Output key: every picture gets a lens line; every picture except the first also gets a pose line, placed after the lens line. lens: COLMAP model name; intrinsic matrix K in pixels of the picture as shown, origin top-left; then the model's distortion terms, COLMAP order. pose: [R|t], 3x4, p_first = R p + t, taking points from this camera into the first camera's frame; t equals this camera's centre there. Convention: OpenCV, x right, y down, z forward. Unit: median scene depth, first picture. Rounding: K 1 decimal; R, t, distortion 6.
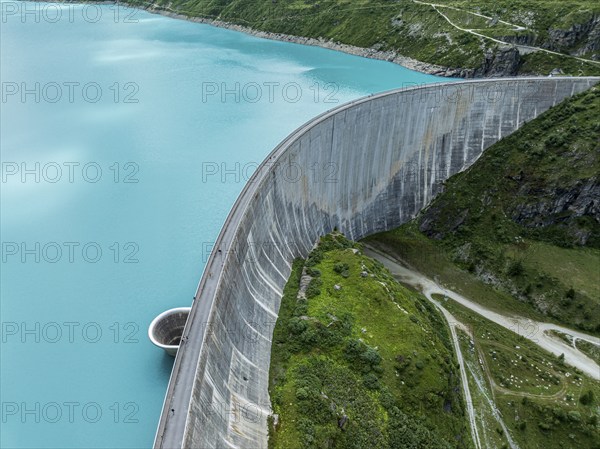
lens RADIAL K [[413.1, 0, 300.2], [0, 413.1, 224.3], [0, 0, 1]] dist [-0.046371, 0.012478]
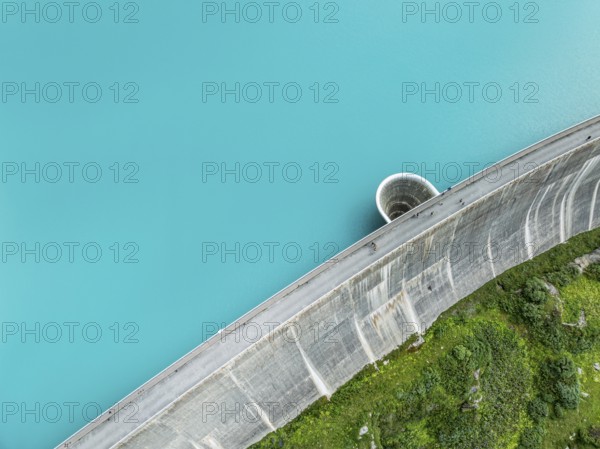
lens RADIAL K [[413.1, 0, 299.5], [0, 413.1, 224.4], [0, 0, 1]] dist [-0.046371, 0.012478]
pose [[0.513741, 0.764745, -0.388891, -0.039112], [-0.460058, 0.628159, 0.627505, -0.134083], [0.724166, -0.143463, 0.674538, 0.216310]]
